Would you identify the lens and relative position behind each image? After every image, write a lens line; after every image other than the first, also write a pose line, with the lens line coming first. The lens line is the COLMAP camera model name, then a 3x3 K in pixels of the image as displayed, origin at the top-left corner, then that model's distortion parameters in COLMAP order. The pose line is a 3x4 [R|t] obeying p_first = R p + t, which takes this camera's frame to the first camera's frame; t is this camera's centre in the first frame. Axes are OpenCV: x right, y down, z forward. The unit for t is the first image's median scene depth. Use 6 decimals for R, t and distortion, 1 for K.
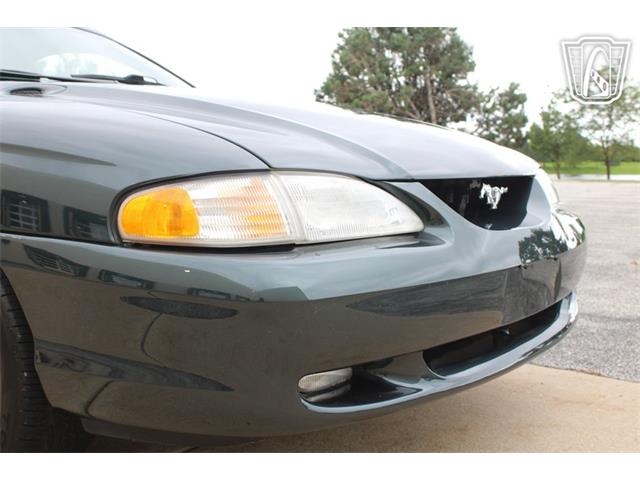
lens RADIAL K [[741.8, 0, 320.5], [0, 741.8, 237.3], [0, 0, 1]] dist [-0.061085, 0.000000]
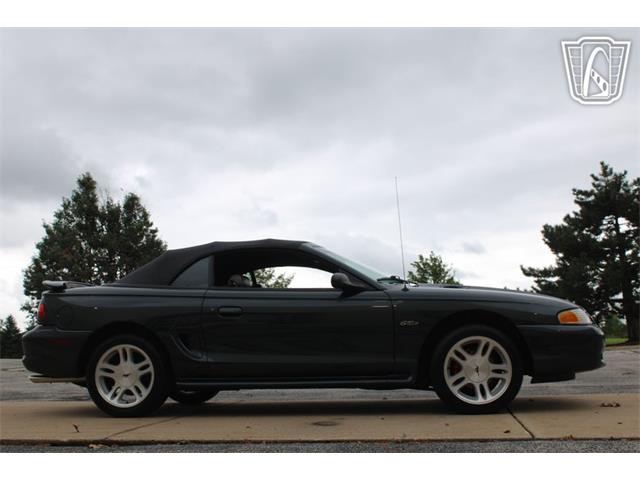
lens RADIAL K [[741.8, 0, 320.7], [0, 741.8, 241.8], [0, 0, 1]] dist [-0.061085, 0.000000]
pose [[0.879126, 0.038751, 0.475012, -0.141024], [0.081559, 0.969754, -0.230057, 0.016370], [-0.469560, 0.240990, 0.849375, -0.081700]]
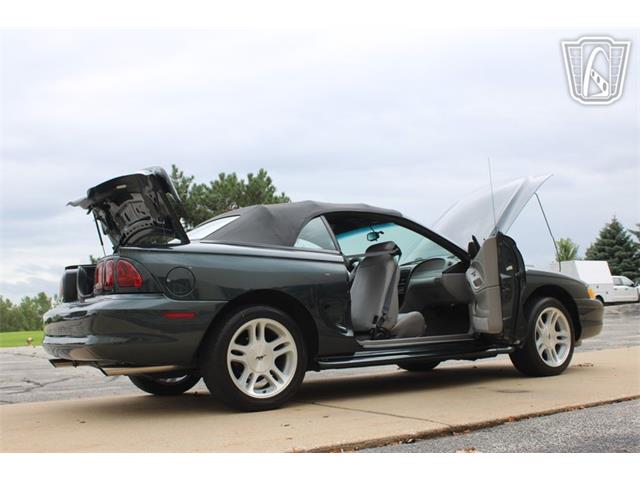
lens RADIAL K [[705.4, 0, 317.5], [0, 705.4, 234.5], [0, 0, 1]] dist [-0.075146, 0.000000]
pose [[0.350923, 0.092768, 0.931798, -0.221868], [0.145141, 0.977666, -0.151996, 0.001498], [-0.925088, 0.188581, 0.329621, 0.043926]]
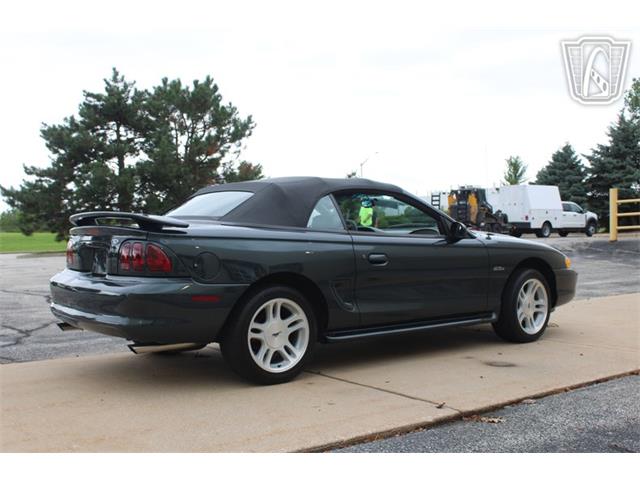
lens RADIAL K [[741.8, 0, 319.5], [0, 741.8, 236.3], [0, 0, 1]] dist [-0.061085, 0.000000]
pose [[0.265648, -0.020046, 0.963862, -0.241623], [0.114910, 0.993315, -0.011011, -0.015119], [-0.957198, 0.113682, 0.266175, 0.052031]]
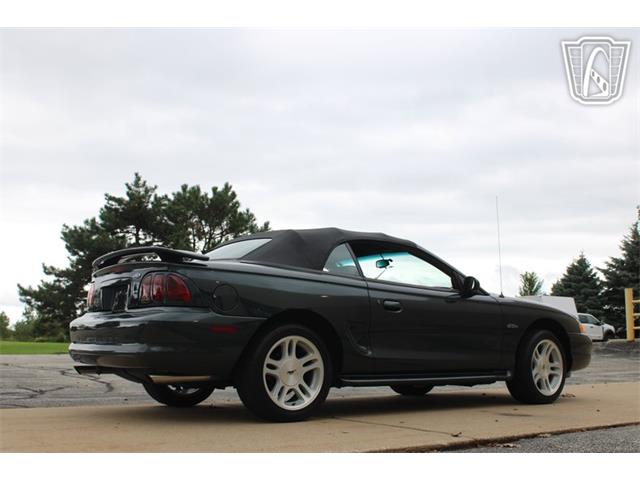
lens RADIAL K [[741.8, 0, 318.9], [0, 741.8, 239.9], [0, 0, 1]] dist [-0.061085, 0.000000]
pose [[0.284454, 0.129413, 0.949915, -0.245171], [0.099124, 0.981566, -0.163408, 0.001207], [-0.953552, 0.140641, 0.266382, 0.053248]]
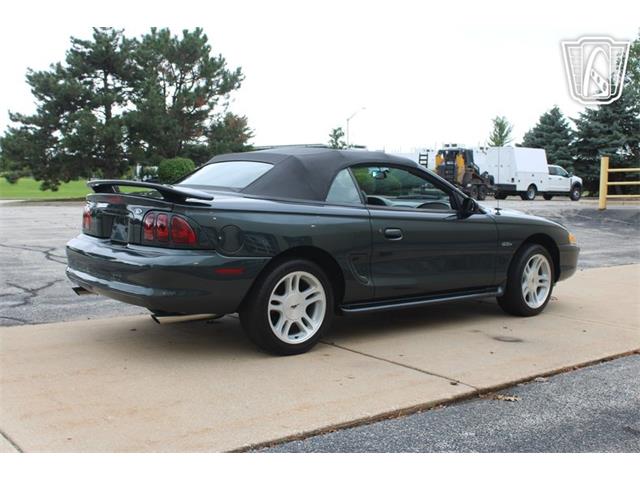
lens RADIAL K [[741.8, 0, 318.6], [0, 741.8, 244.9], [0, 0, 1]] dist [-0.061085, 0.000000]
pose [[0.243593, -0.084027, 0.966231, -0.245218], [0.084199, 0.994311, 0.065242, -0.020364], [-0.966216, 0.065463, 0.249282, 0.059074]]
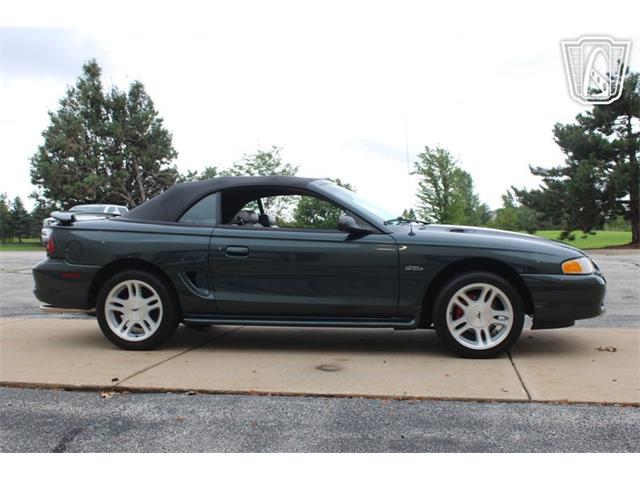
lens RADIAL K [[741.8, 0, 321.9], [0, 741.8, 243.6], [0, 0, 1]] dist [-0.061085, 0.000000]
pose [[0.882192, -0.017652, 0.470558, -0.141387], [0.060043, 0.995357, -0.075228, 0.002736], [-0.467046, 0.094619, 0.879156, -0.084089]]
